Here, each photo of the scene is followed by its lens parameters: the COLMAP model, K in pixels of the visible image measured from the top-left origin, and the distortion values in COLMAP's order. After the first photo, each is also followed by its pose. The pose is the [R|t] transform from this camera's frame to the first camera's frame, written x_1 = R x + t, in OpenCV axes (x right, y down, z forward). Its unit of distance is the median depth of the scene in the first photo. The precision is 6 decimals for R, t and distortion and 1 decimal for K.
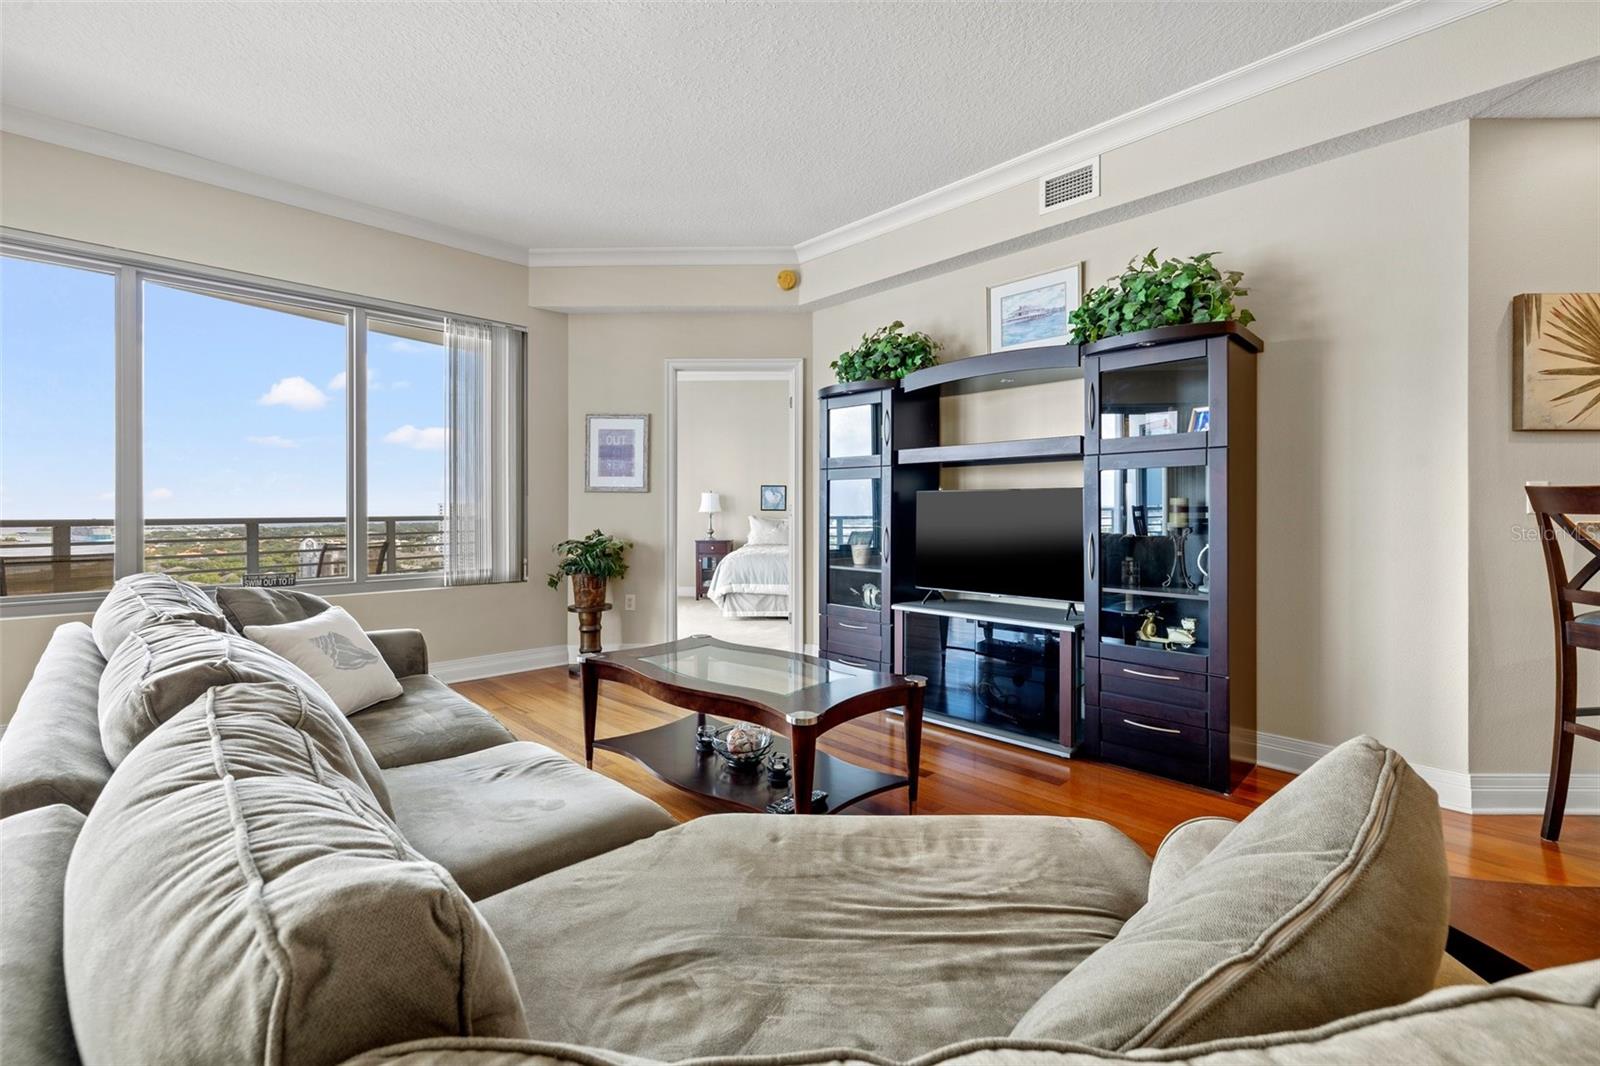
lens RADIAL K [[676.6, 0, 785.5], [0, 676.6, 522.1], [0, 0, 1]] dist [-0.000007, 0.000554]
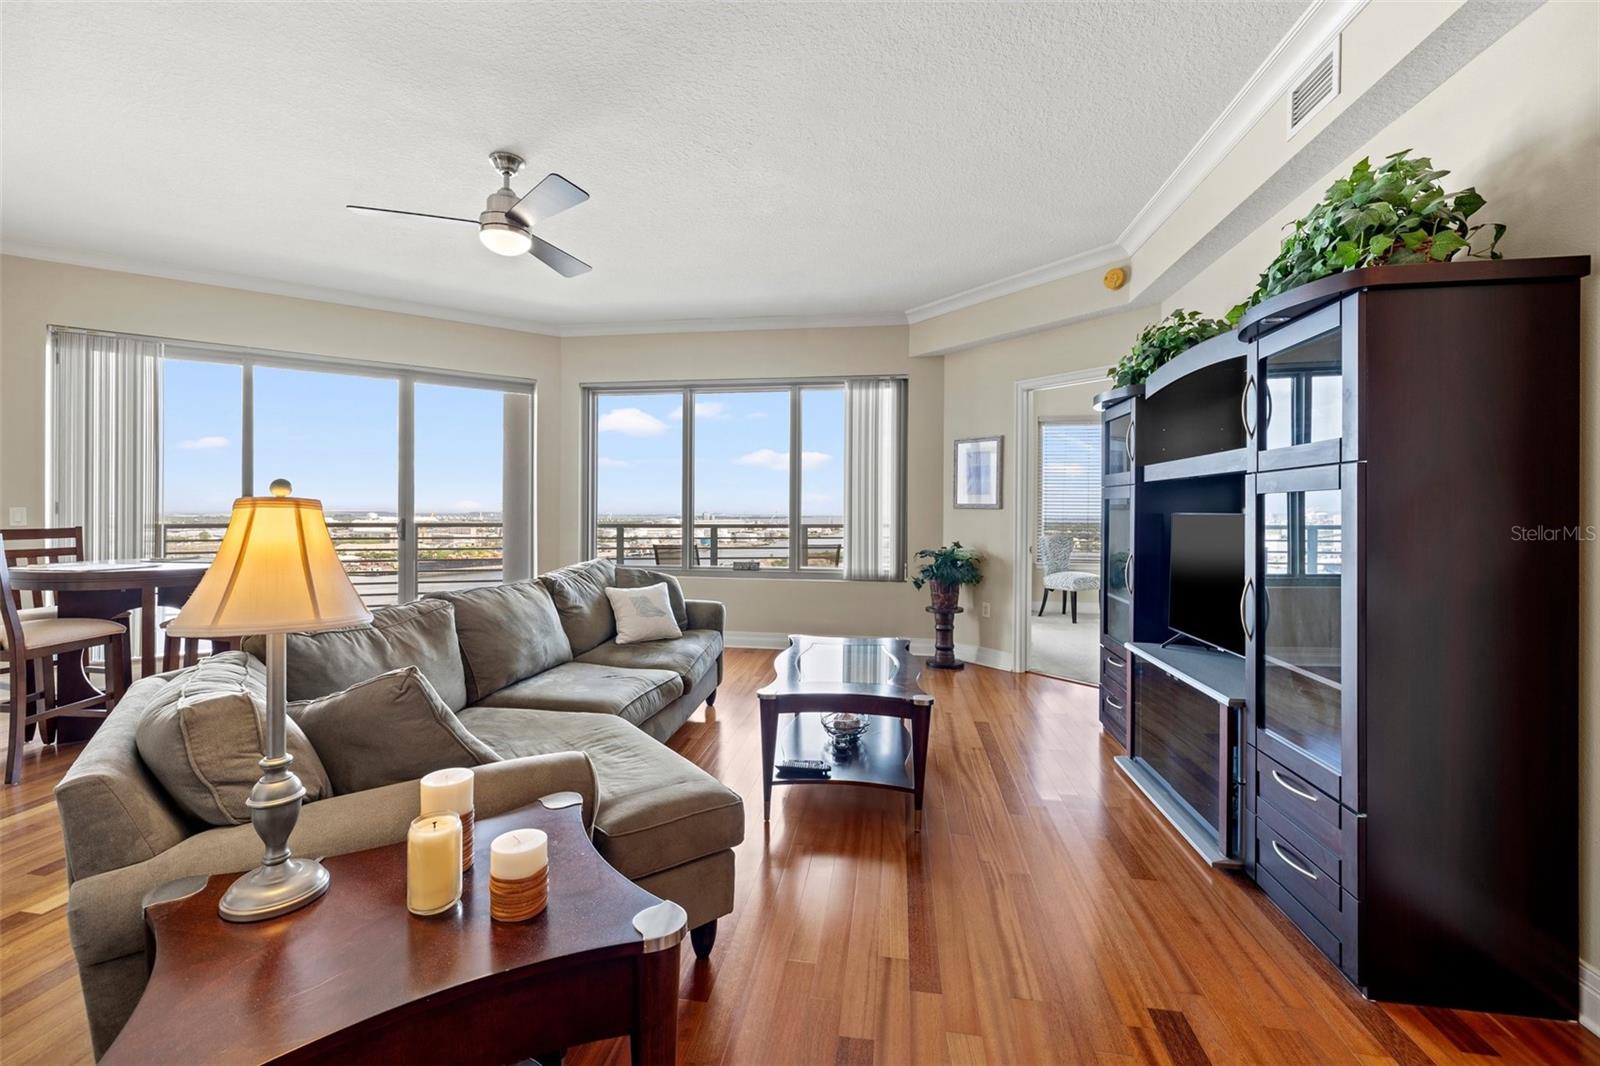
lens RADIAL K [[676.6, 0, 785.5], [0, 676.6, 522.1], [0, 0, 1]] dist [-0.000007, 0.000554]
pose [[0.594257, 0.018280, -0.804067, 0.481985], [-0.019787, 0.999771, 0.008106, -0.026221], [0.804032, 0.011093, 0.594483, 0.097422]]
